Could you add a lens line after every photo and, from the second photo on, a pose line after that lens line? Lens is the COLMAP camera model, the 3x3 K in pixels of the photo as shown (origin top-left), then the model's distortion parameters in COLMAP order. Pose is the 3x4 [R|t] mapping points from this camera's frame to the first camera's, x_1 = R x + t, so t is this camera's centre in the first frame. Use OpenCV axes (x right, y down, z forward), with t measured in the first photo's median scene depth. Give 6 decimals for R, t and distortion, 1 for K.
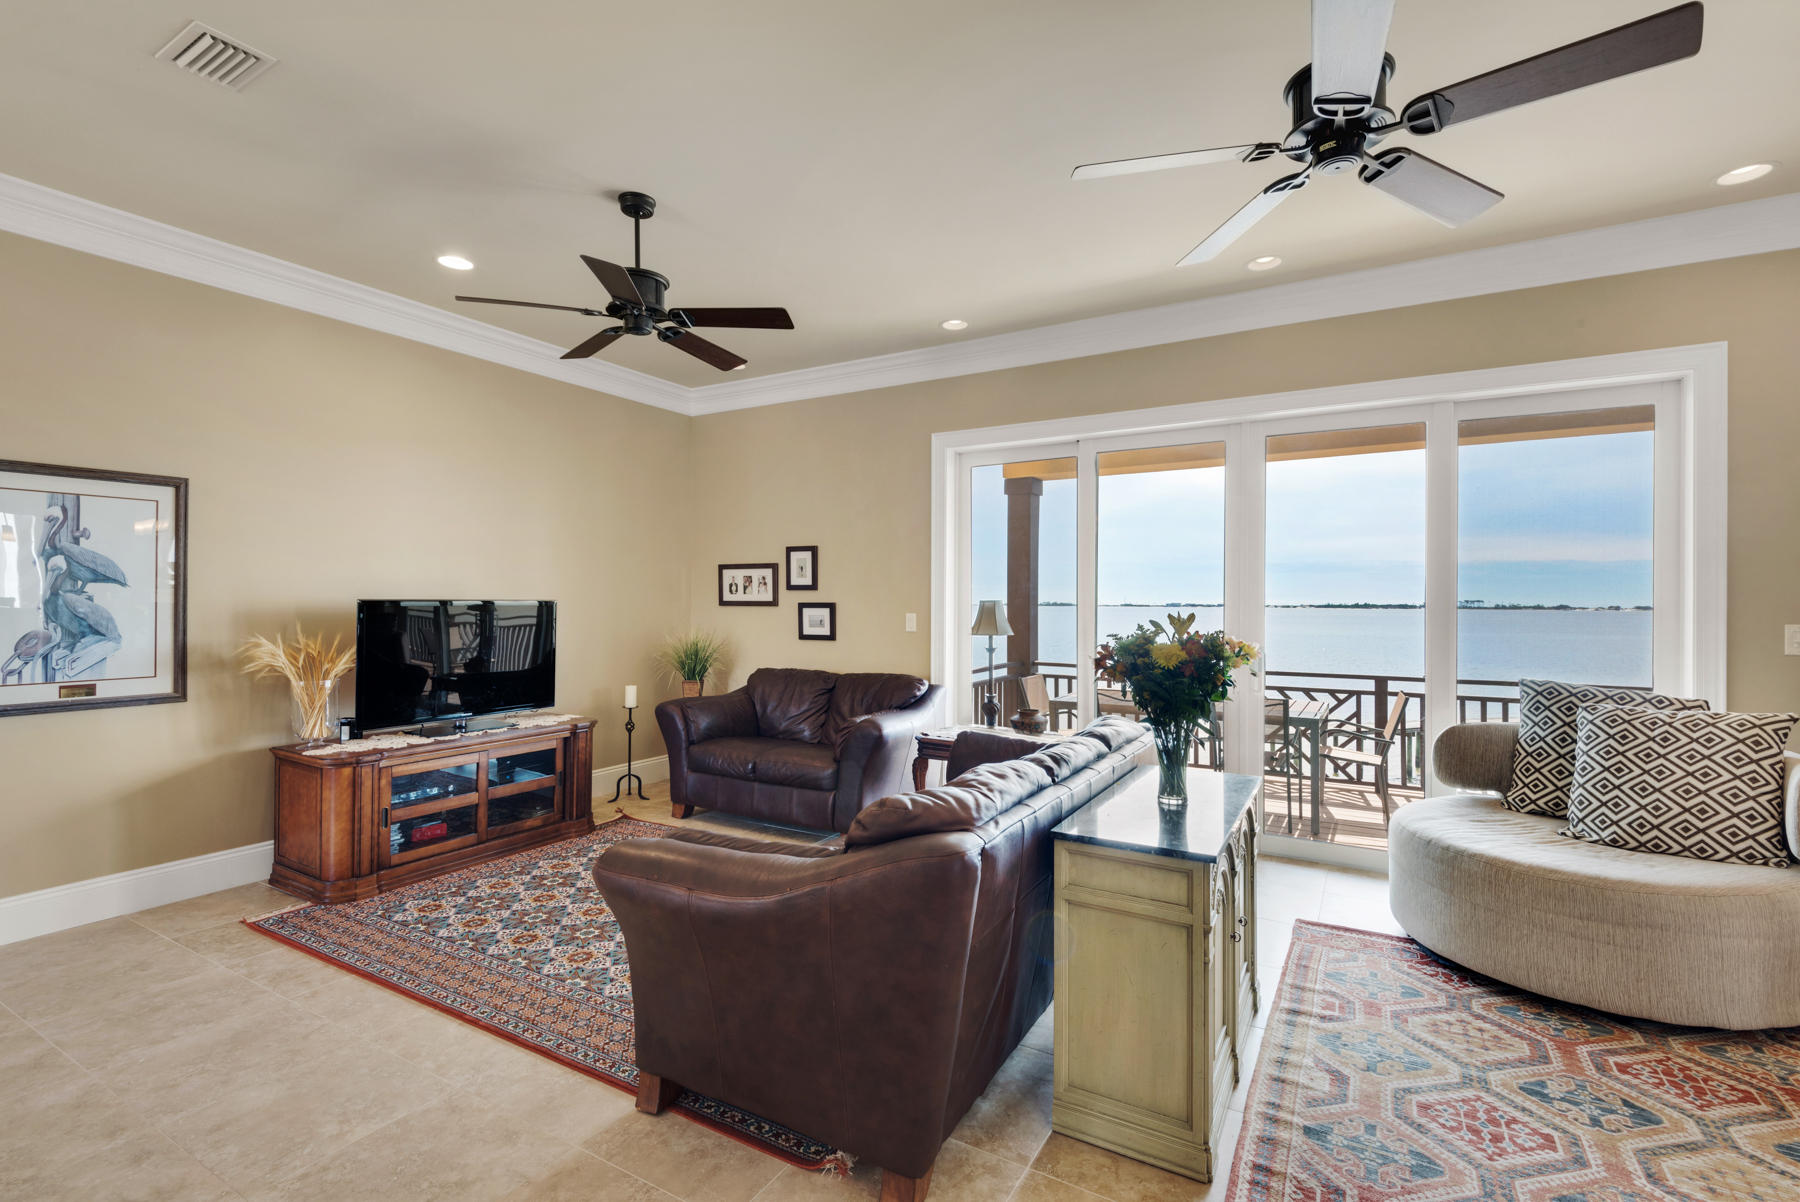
lens RADIAL K [[814.2, 0, 901.6], [0, 814.2, 596.8], [0, 0, 1]] dist [0.014716, -0.005219]
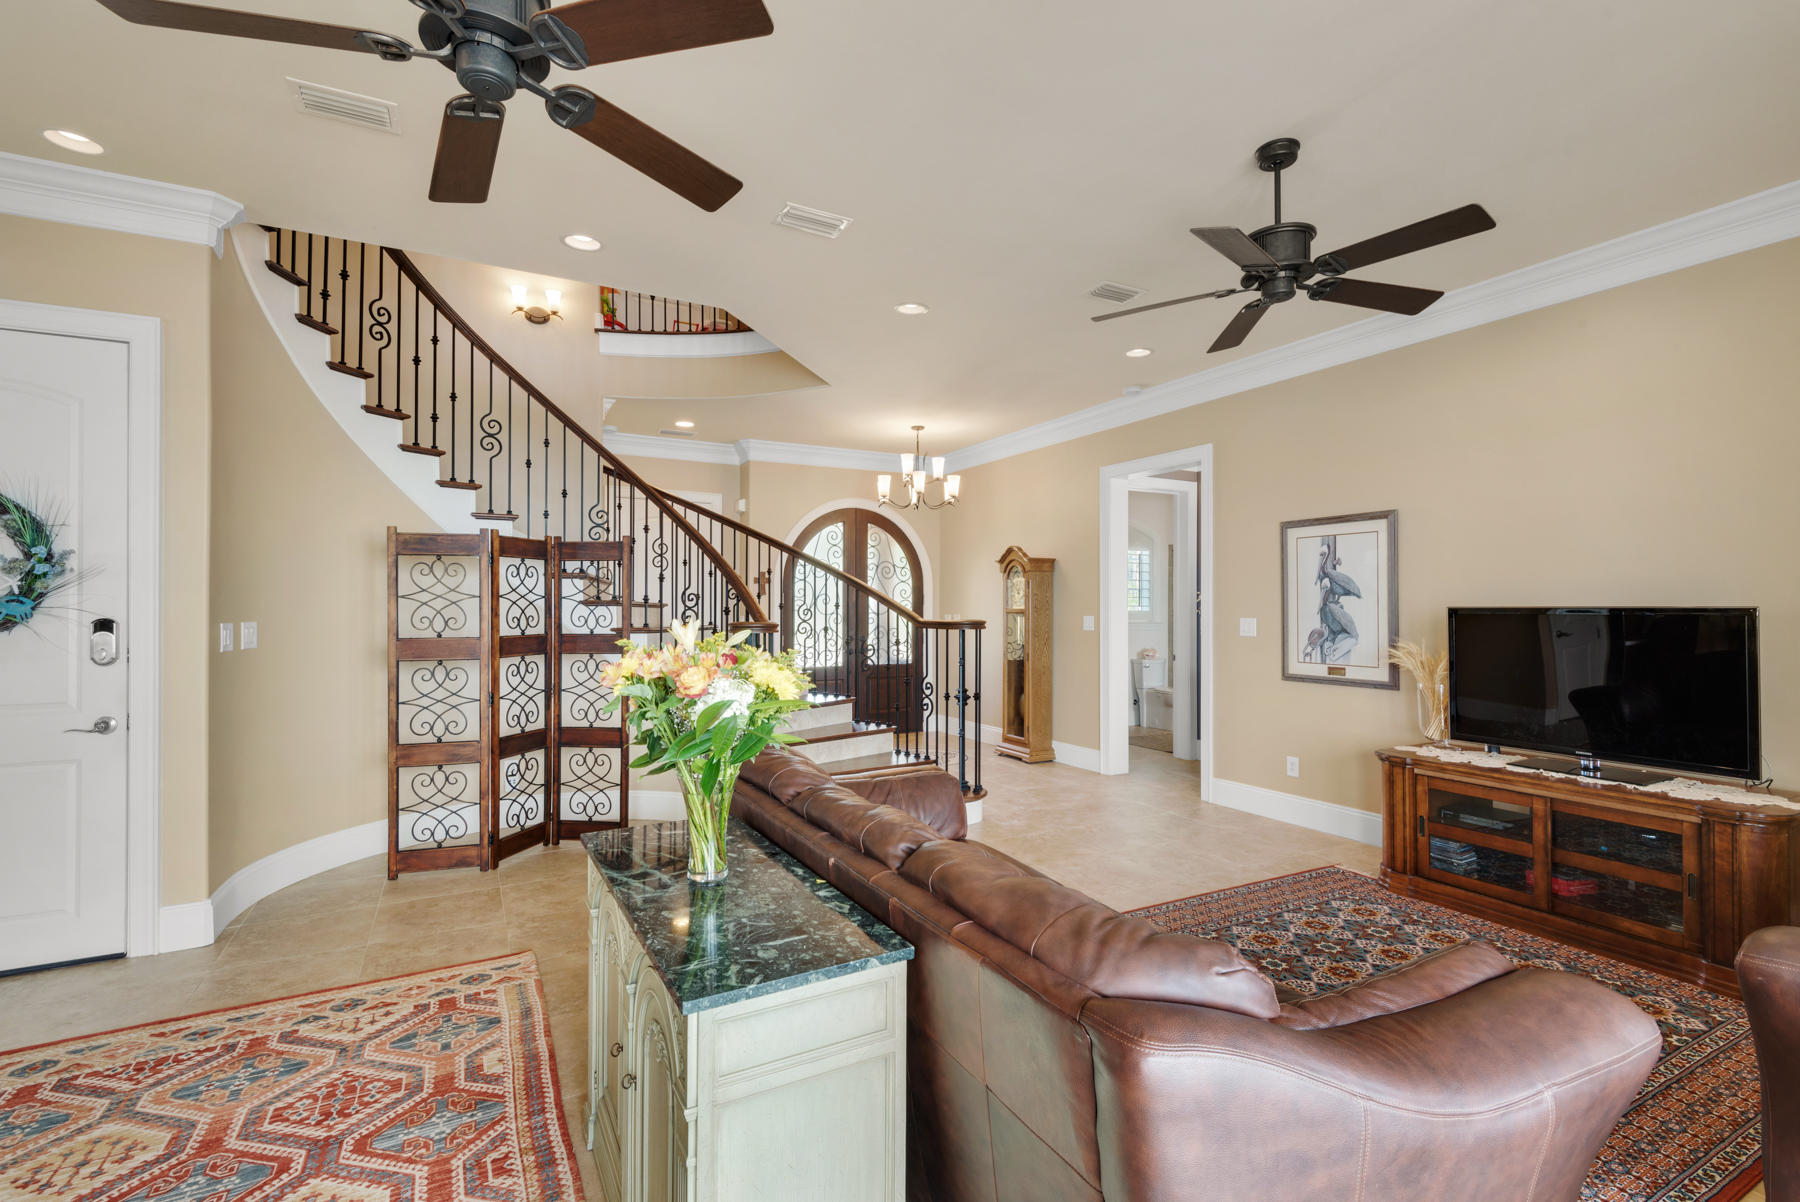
lens RADIAL K [[814.2, 0, 900.8], [0, 814.2, 603.7], [0, 0, 1]] dist [0.014716, -0.005219]
pose [[-0.516756, -0.005385, -0.856116, 0.567620], [0.005960, 0.999933, -0.009888, 0.004944], [0.856112, -0.010212, -0.516690, 0.994823]]
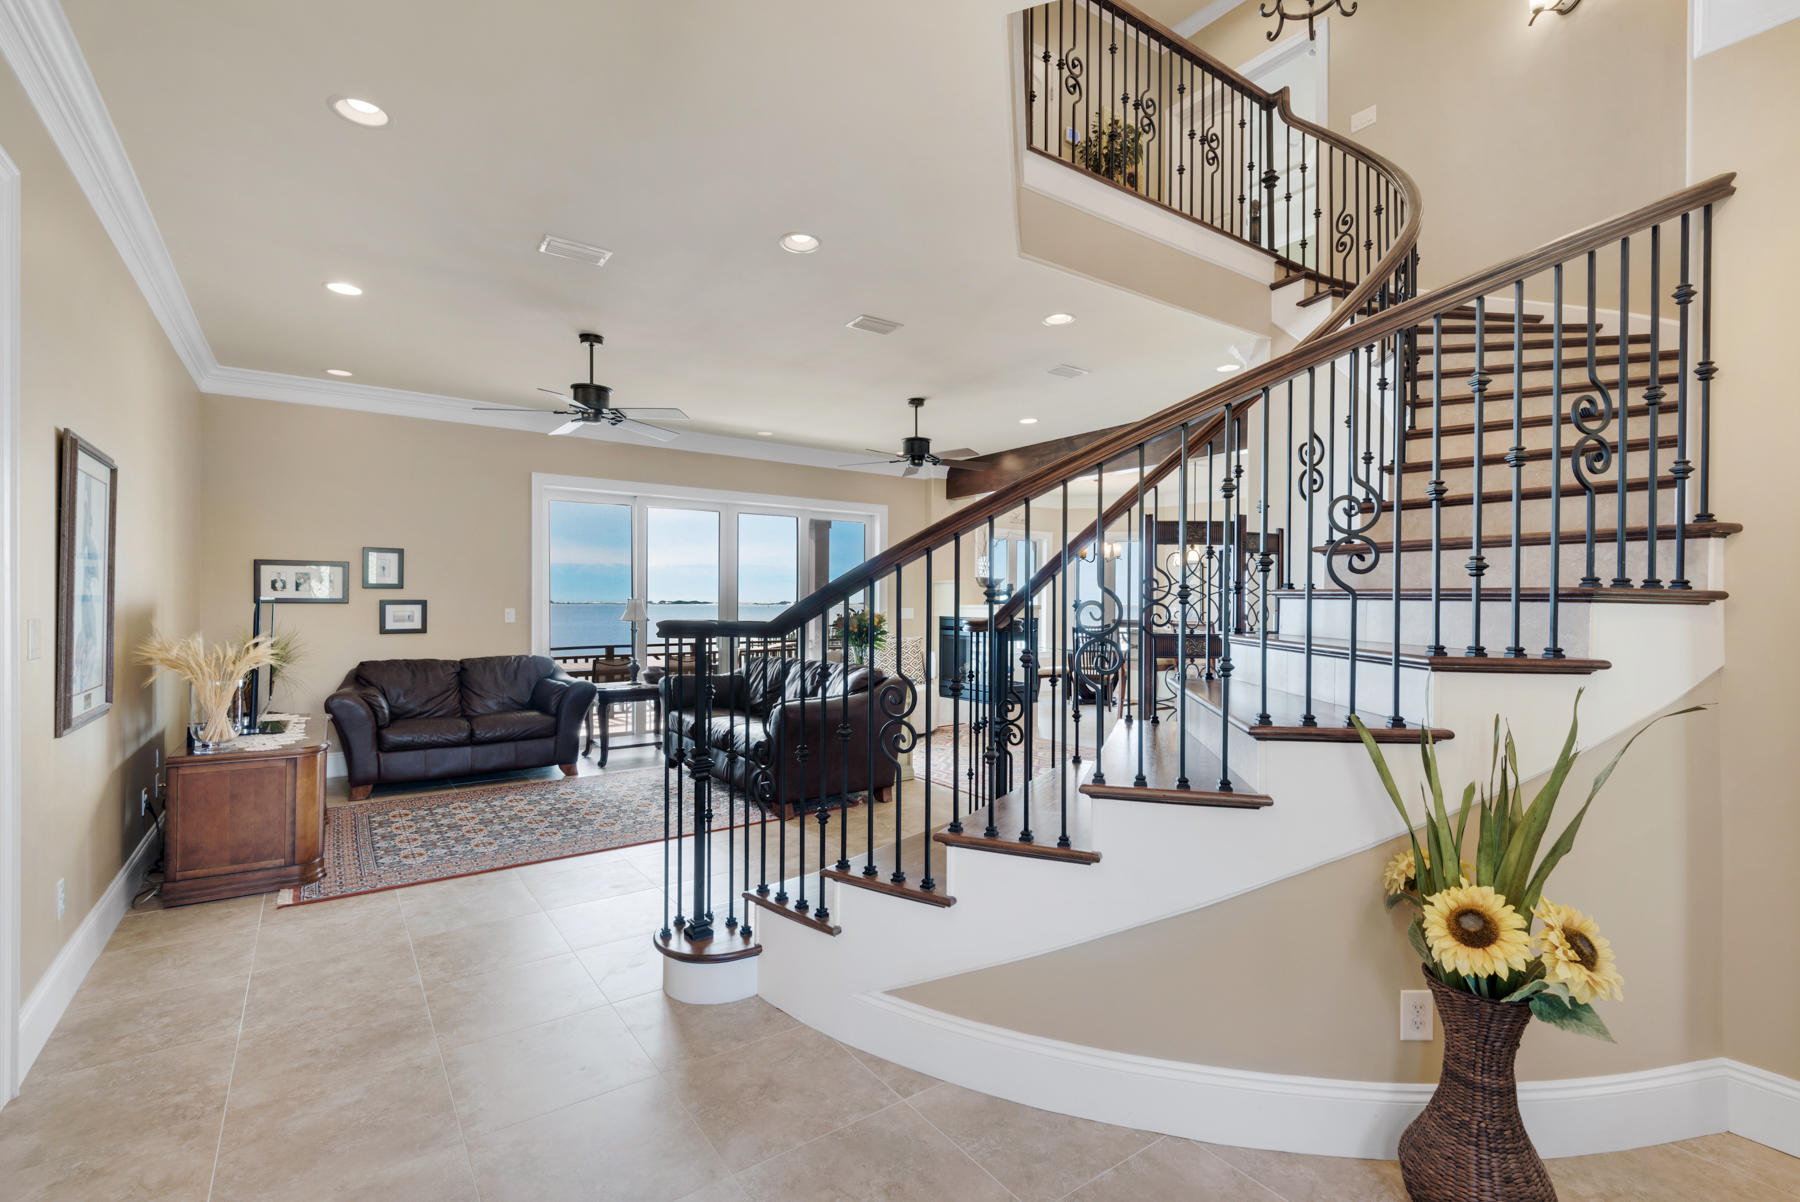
lens RADIAL K [[814.2, 0, 915.6], [0, 814.2, 606.4], [0, 0, 1]] dist [0.014716, -0.005219]
pose [[0.398162, -0.007511, 0.917284, -1.321700], [-0.010241, 0.999868, 0.012633, -0.008824], [-0.917258, -0.014424, 0.398032, -0.142324]]
